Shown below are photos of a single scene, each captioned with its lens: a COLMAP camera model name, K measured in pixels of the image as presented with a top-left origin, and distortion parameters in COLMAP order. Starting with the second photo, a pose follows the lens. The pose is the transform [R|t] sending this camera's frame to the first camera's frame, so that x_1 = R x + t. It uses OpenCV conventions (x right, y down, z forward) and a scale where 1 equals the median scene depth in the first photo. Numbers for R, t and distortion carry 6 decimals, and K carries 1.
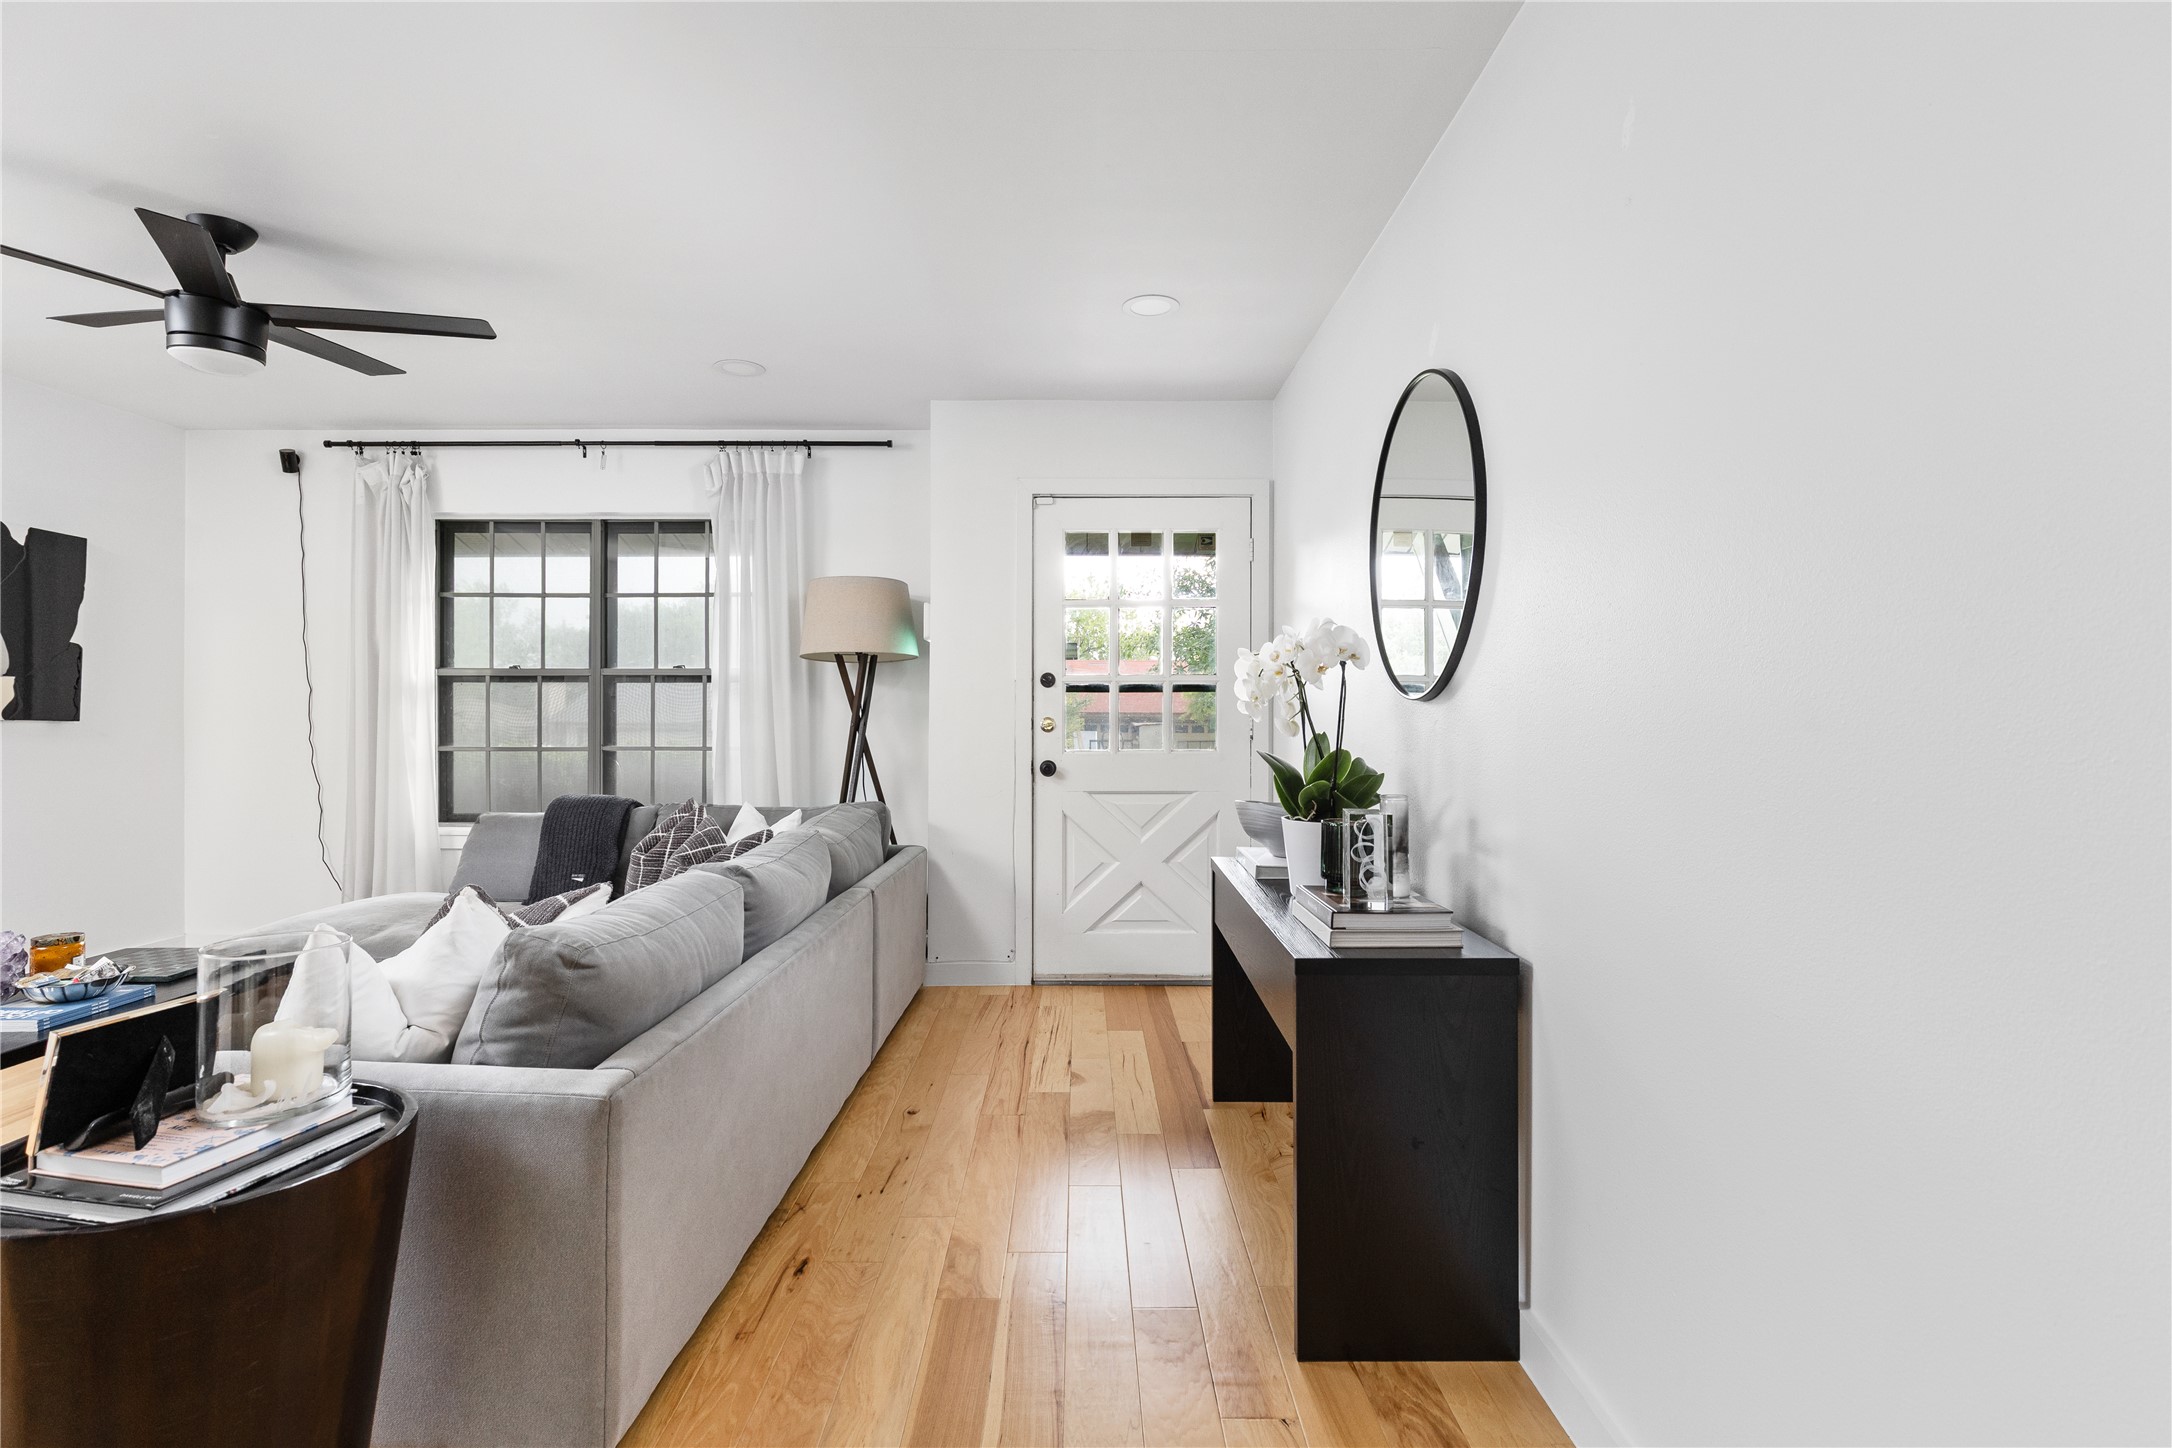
lens RADIAL K [[1017.7, 0, 1079.3], [0, 1017.7, 707.7], [0, 0, 1]] dist [-0.003904, -0.000487]
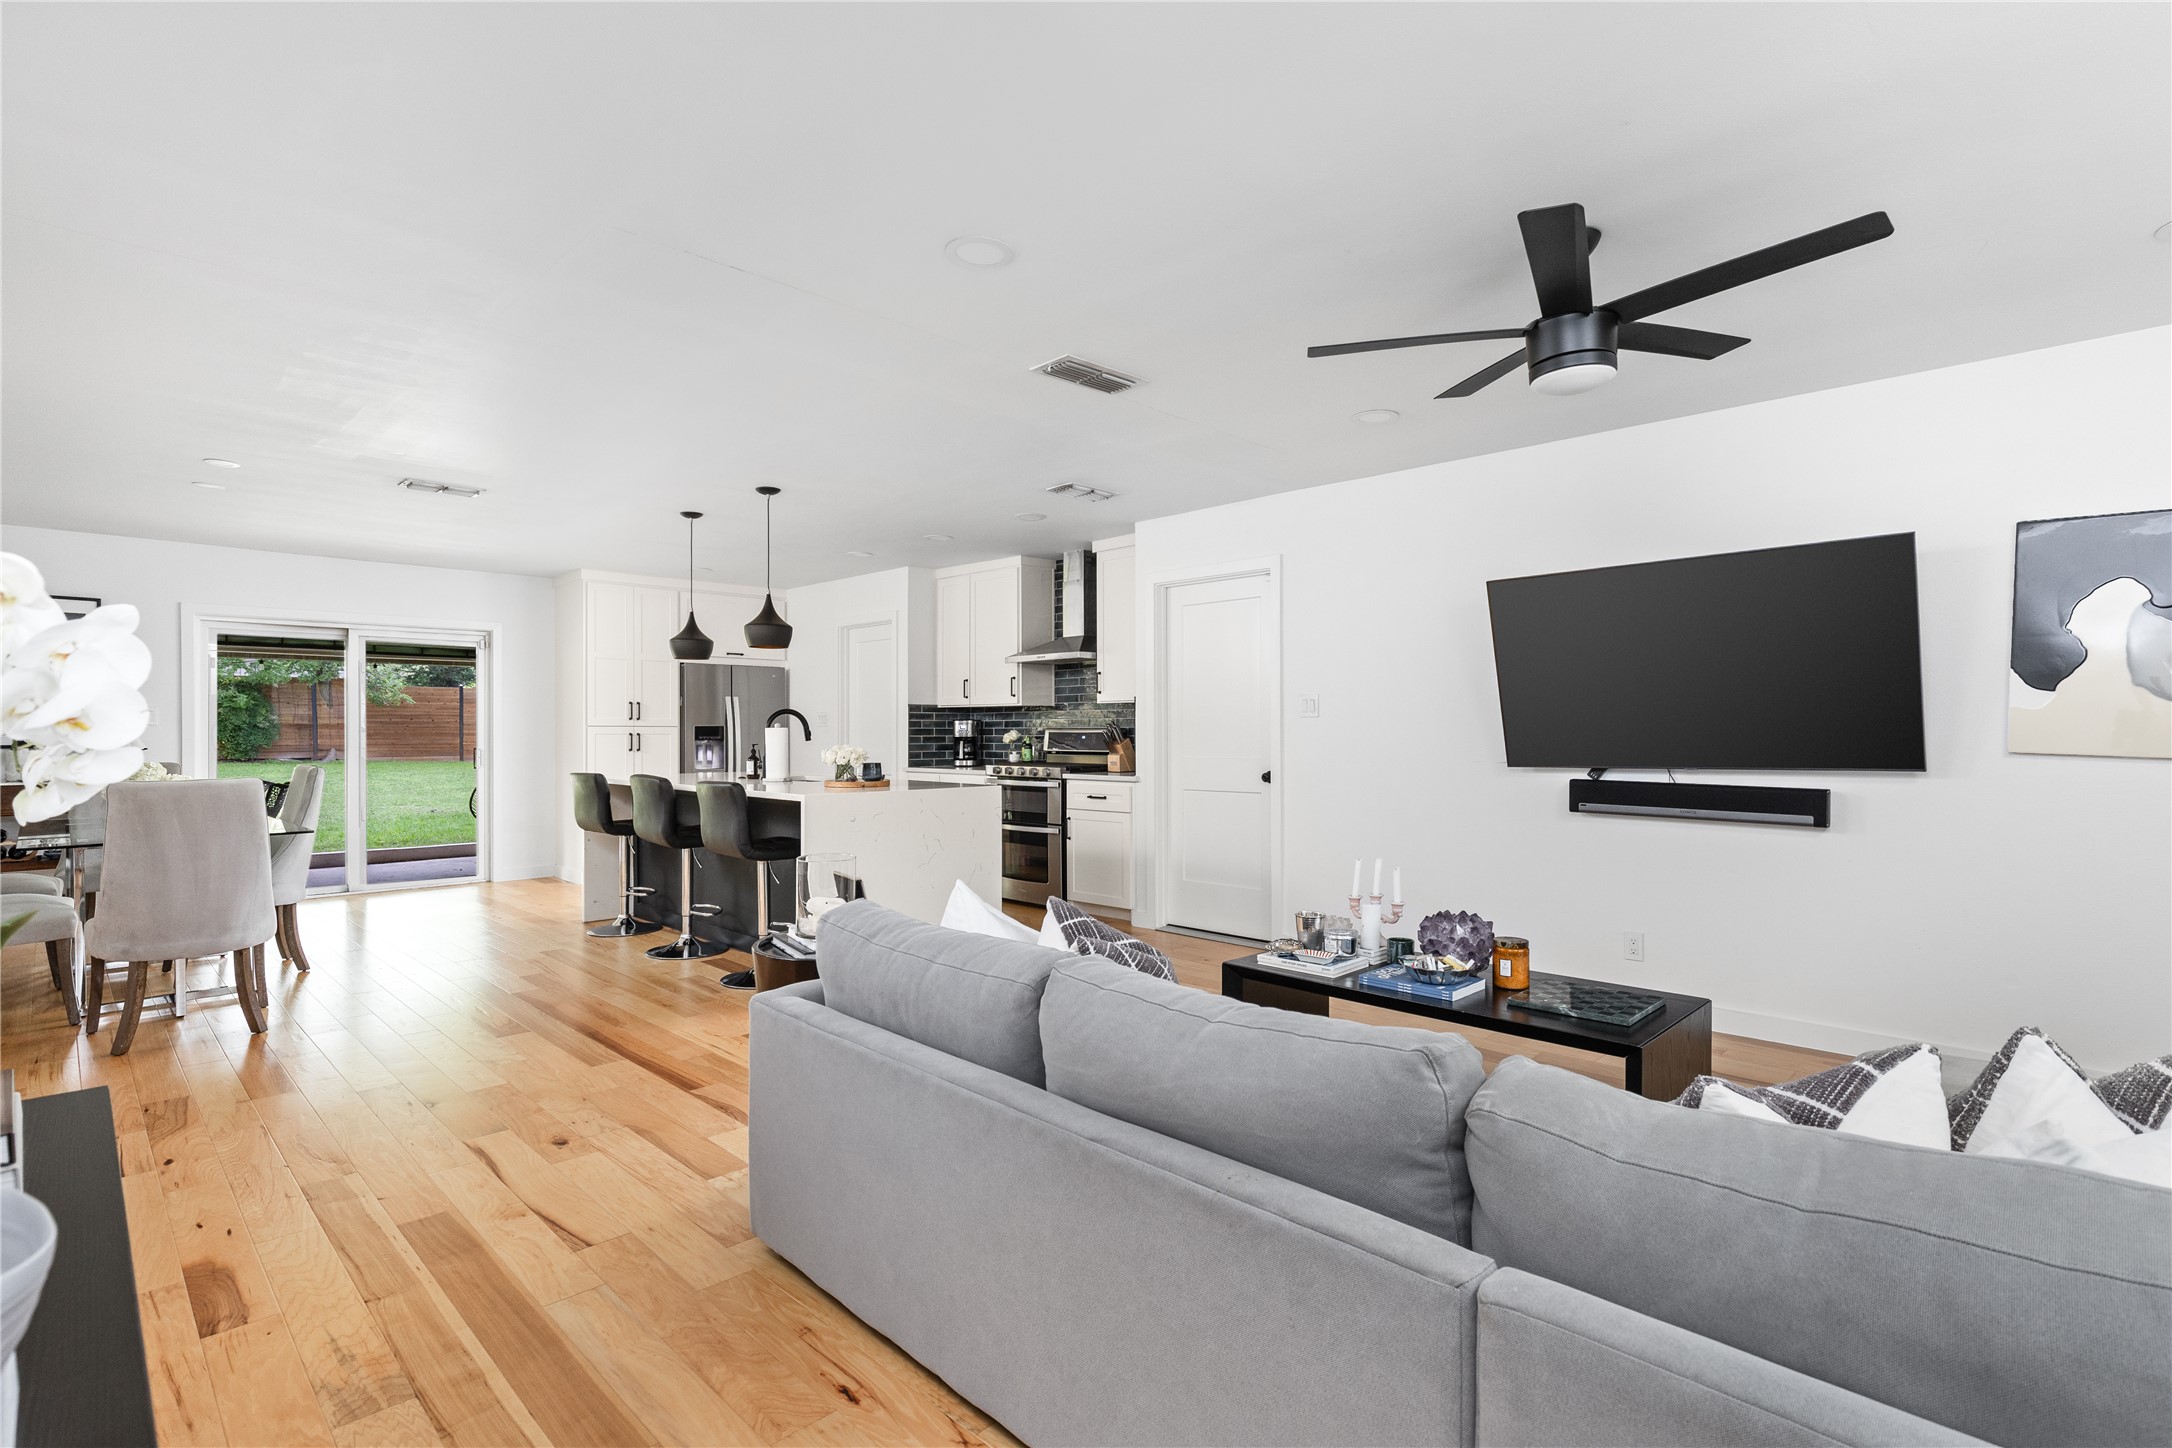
lens RADIAL K [[1017.7, 0, 1080.8], [0, 1017.7, 732.4], [0, 0, 1]] dist [-0.003904, -0.000487]
pose [[-0.700756, -0.000410, -0.713401, 0.138421], [-0.001275, 0.999999, 0.000678, -0.010111], [0.713400, 0.001384, -0.700756, 1.171093]]
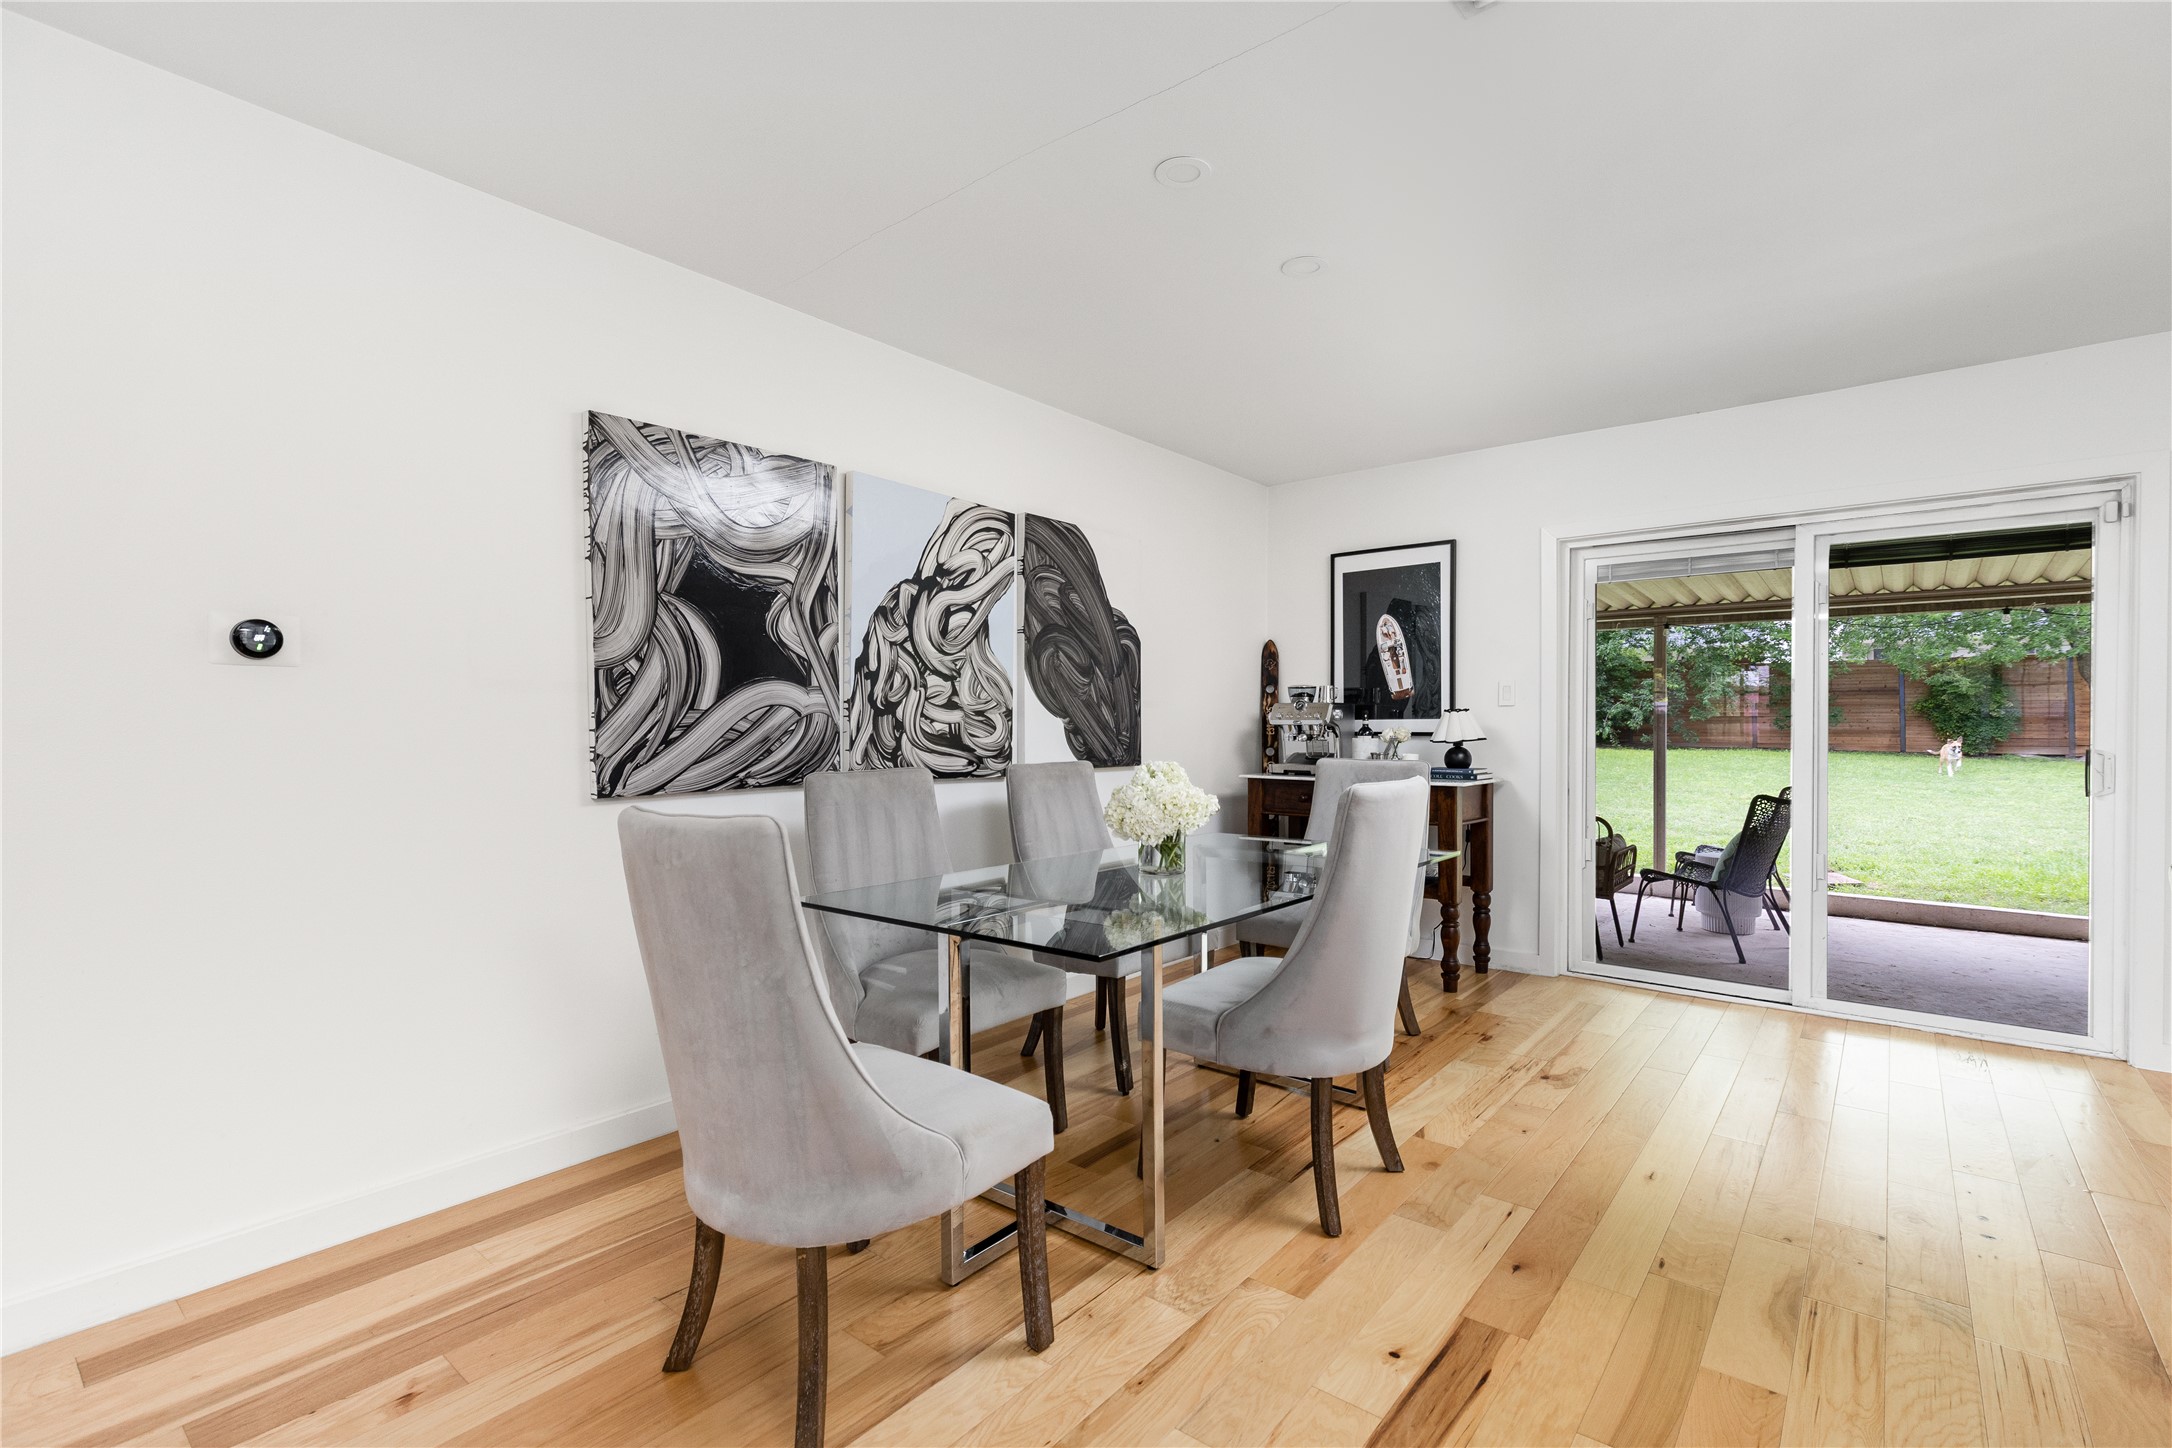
lens RADIAL K [[990.1, 0, 1084.6], [0, 990.1, 732.3], [0, 0, 1]] dist [0.000156, 0.000285]
pose [[-0.777484, -0.007112, 0.628862, -0.466001], [-0.001080, 0.999950, 0.009974, 0.004480], [-0.628901, 0.007076, -0.777453, -0.205675]]
